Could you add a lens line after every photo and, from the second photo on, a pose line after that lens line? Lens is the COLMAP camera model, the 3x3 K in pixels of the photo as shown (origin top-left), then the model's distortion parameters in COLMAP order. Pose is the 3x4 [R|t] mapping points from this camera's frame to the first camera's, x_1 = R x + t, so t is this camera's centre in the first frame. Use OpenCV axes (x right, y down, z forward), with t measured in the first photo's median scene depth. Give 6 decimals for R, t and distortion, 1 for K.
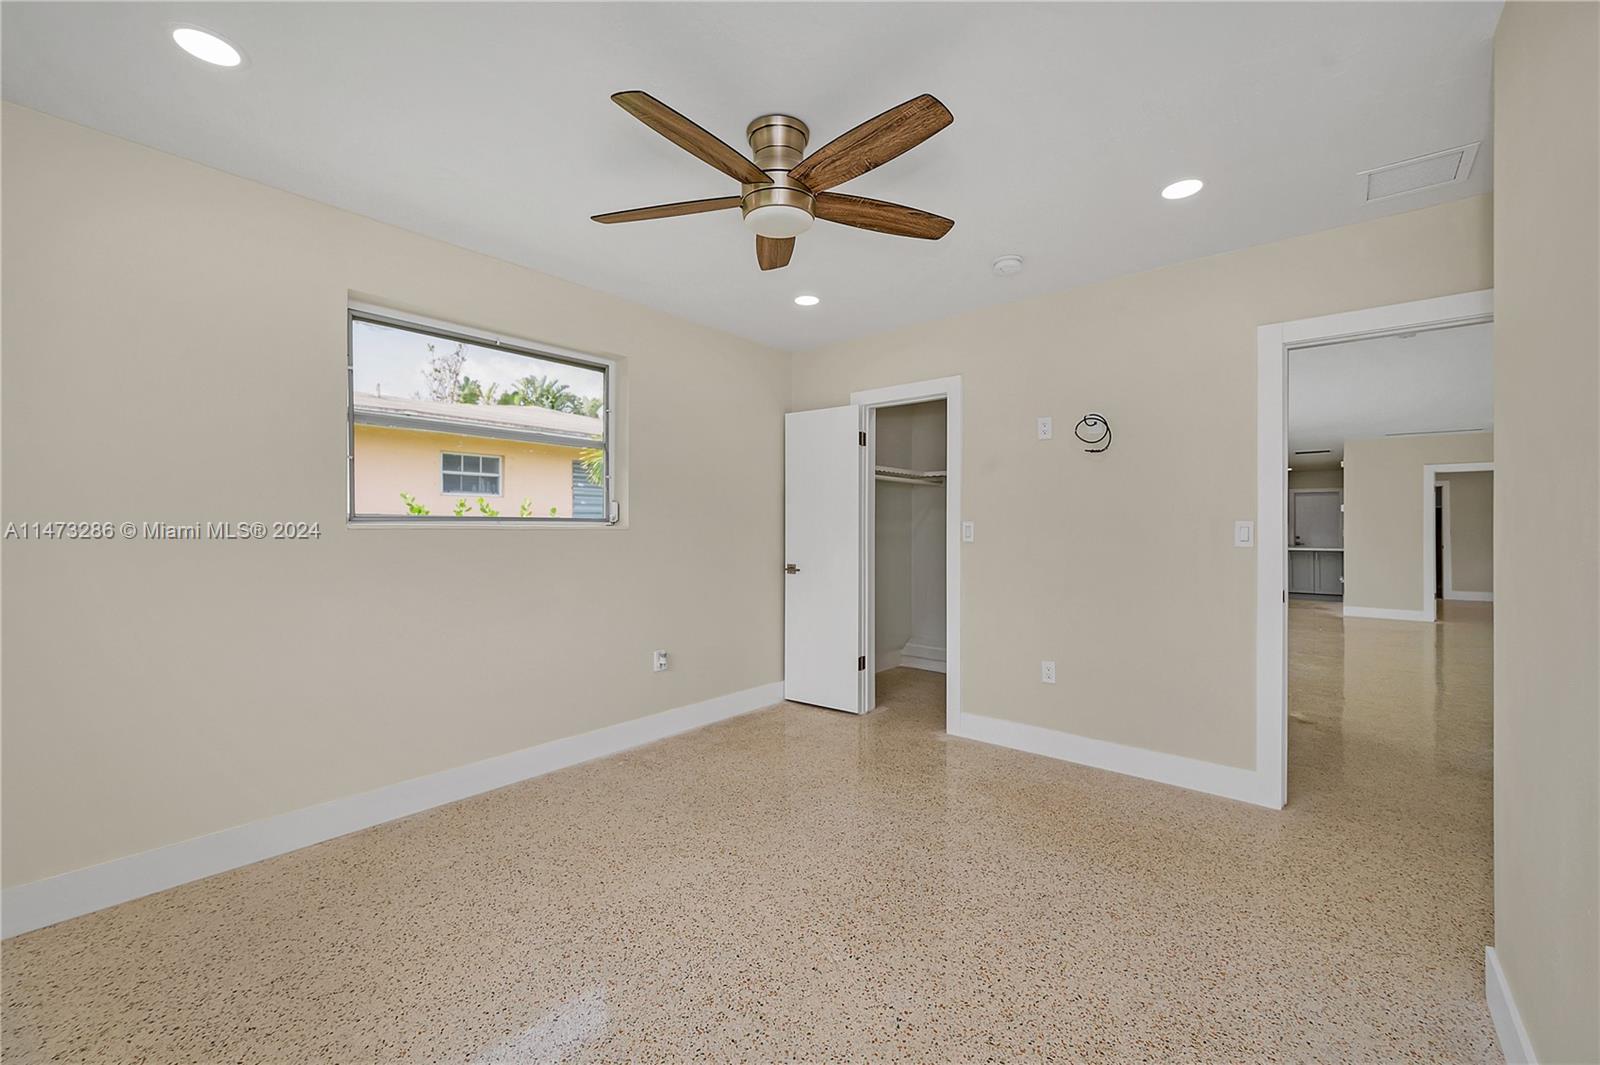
lens RADIAL K [[647.1, 0, 802.6], [0, 647.1, 531.5], [0, 0, 1]] dist [-0.000631, -0.000280]
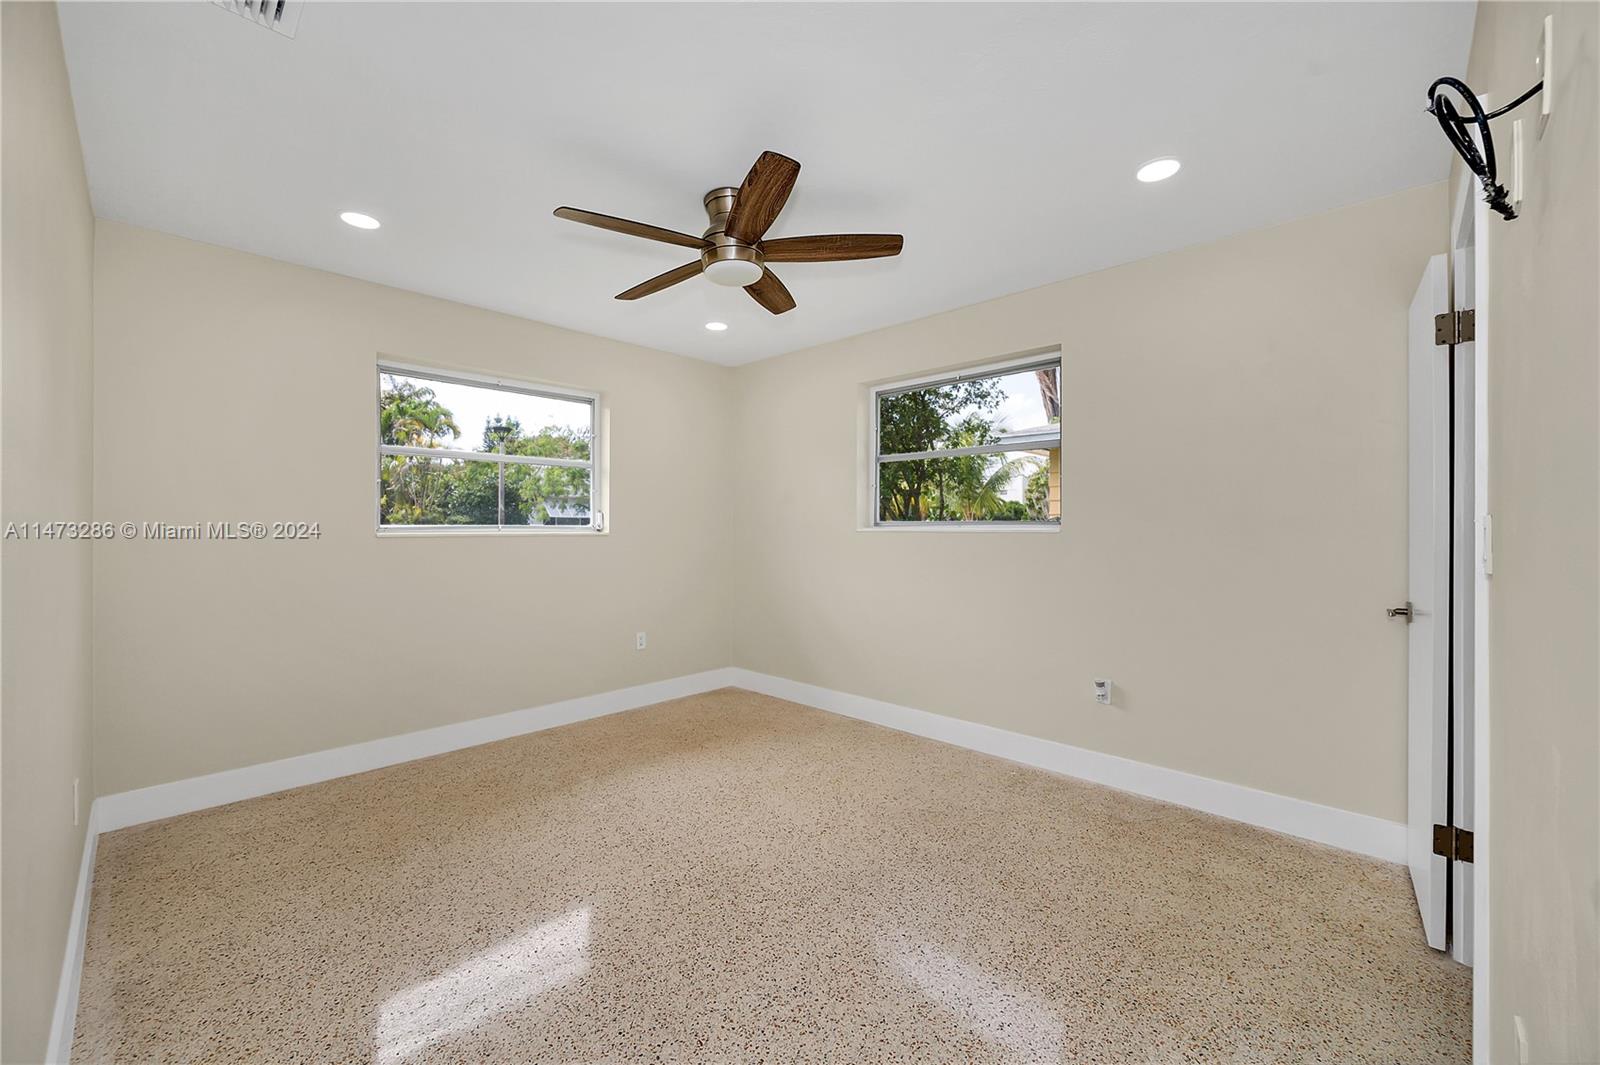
lens RADIAL K [[634.8, 0, 800.0], [0, 634.8, 532.5], [0, 0, 1]] dist [-0.000299, 0.000090]
pose [[-0.065463, 0.006871, -0.997831, 0.723876], [-0.006865, 0.999950, 0.007336, -0.007651], [0.997831, 0.007330, -0.065412, 0.781098]]
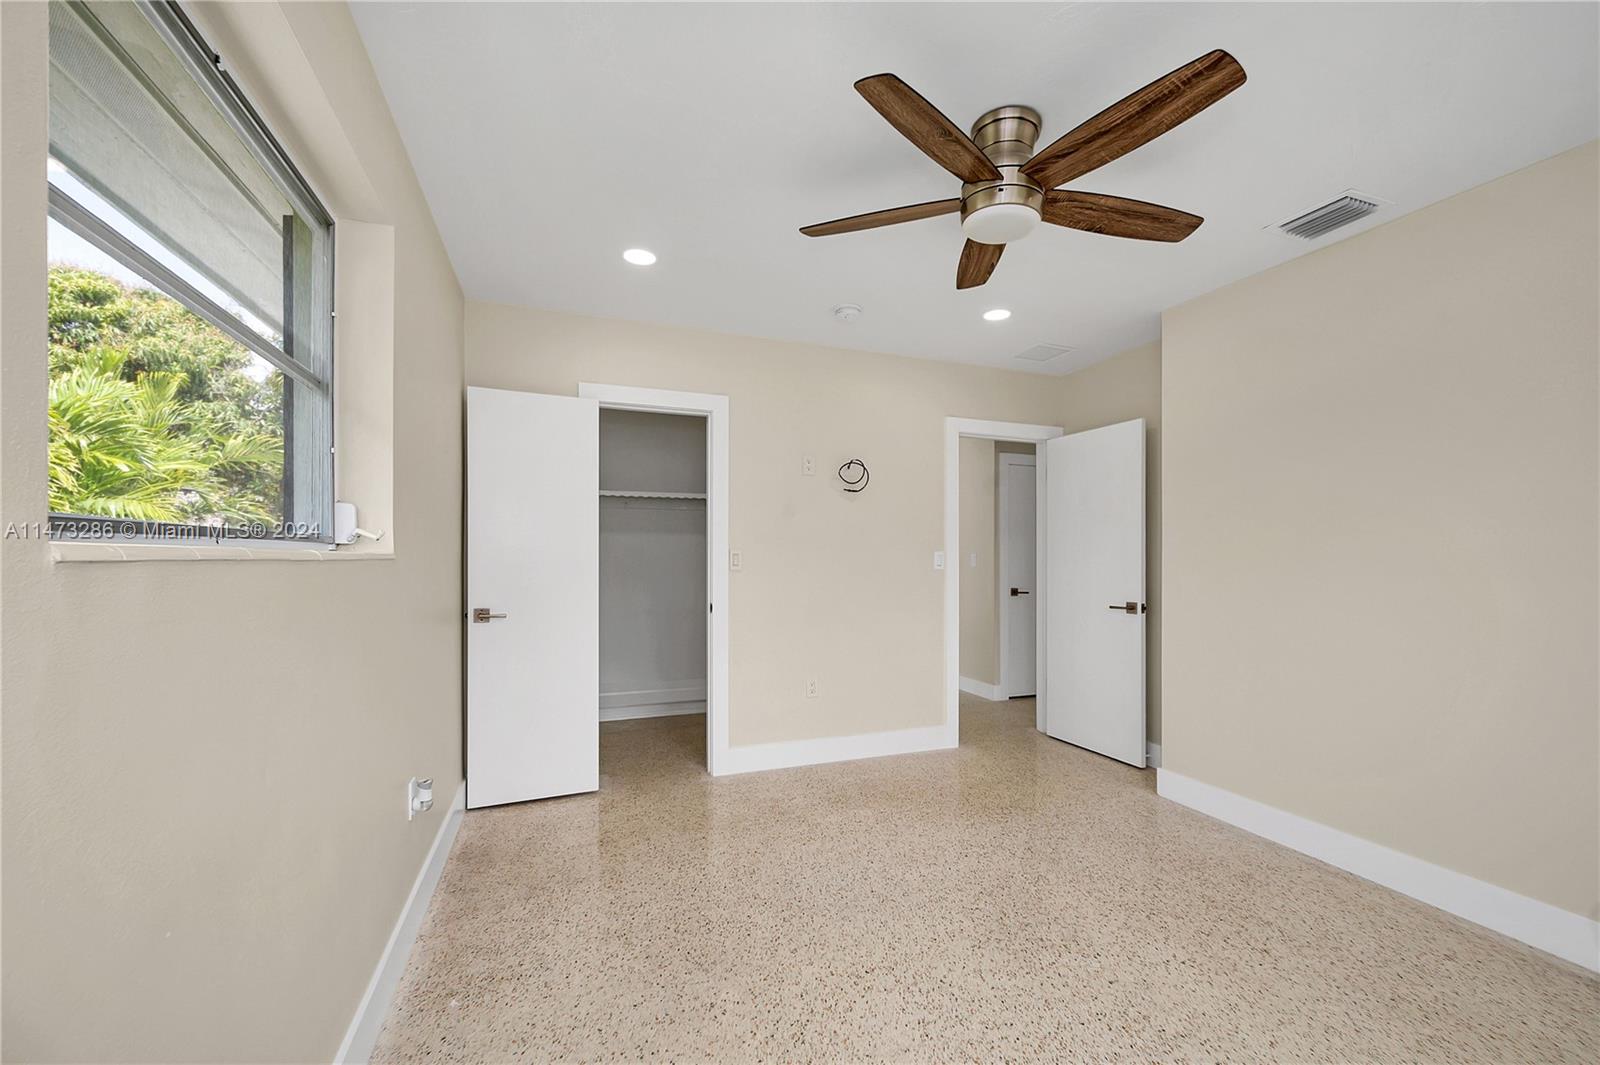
lens RADIAL K [[644.7, 0, 806.9], [0, 644.7, 556.7], [0, 0, 1]] dist [0.000433, -0.000080]
pose [[0.483033, -0.000961, 0.875602, -0.632888], [0.002043, 0.999998, -0.000030, -0.004446], [-0.875600, 0.001803, 0.483034, 0.522601]]
